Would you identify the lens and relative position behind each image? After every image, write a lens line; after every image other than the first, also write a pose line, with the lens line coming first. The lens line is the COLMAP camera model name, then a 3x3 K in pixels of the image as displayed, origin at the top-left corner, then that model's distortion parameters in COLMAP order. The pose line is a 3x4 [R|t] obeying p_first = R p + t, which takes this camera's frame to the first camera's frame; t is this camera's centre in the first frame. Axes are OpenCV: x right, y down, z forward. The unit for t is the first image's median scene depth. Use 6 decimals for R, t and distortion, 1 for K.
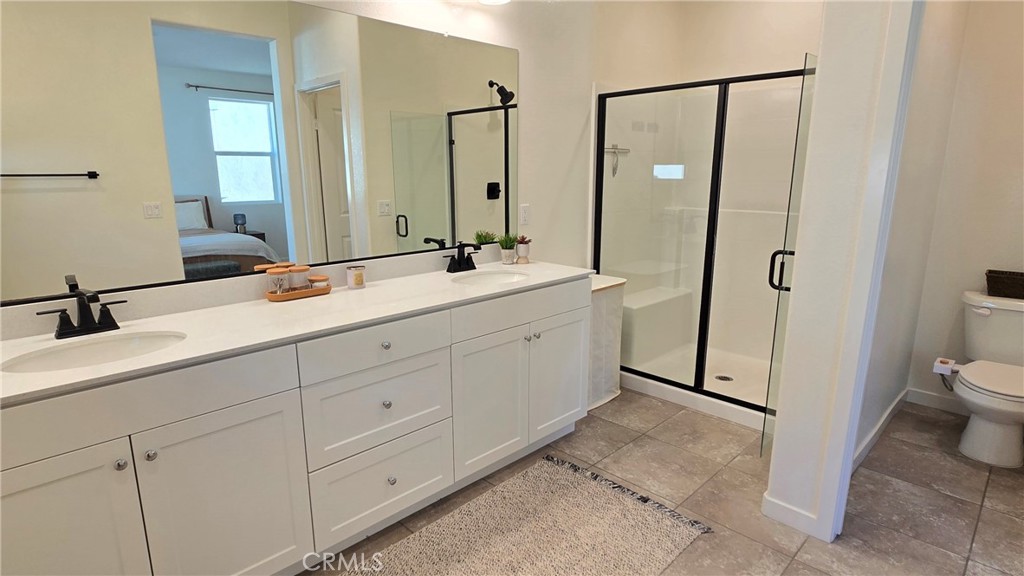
lens RADIAL K [[543.2, 0, 512.0], [0, 543.2, 288.0], [0, 0, 1]] dist [-0.001854, -0.000491]
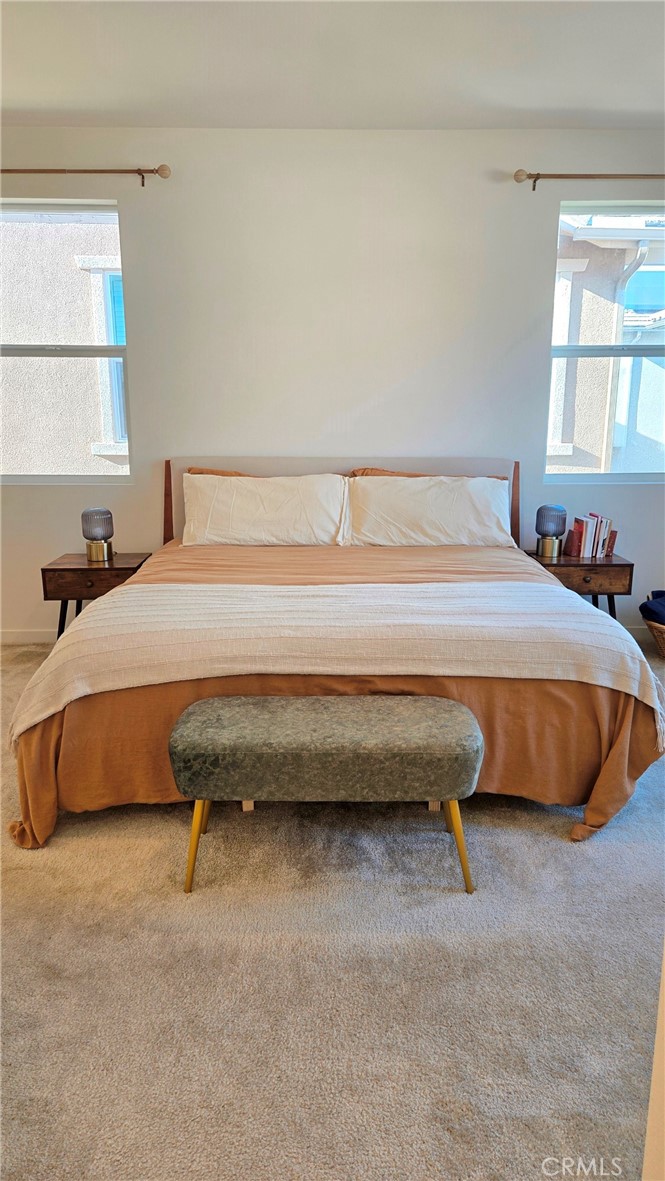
lens RADIAL K [[790.4, 0, 332.5], [0, 790.4, 590.5], [0, 0, 1]] dist [0.054061, -0.001015]
pose [[0.690211, -0.171924, 0.702888, -1.978187], [0.149408, 0.984293, 0.094041, -0.273401], [-0.708016, 0.040109, 0.705057, 1.241545]]
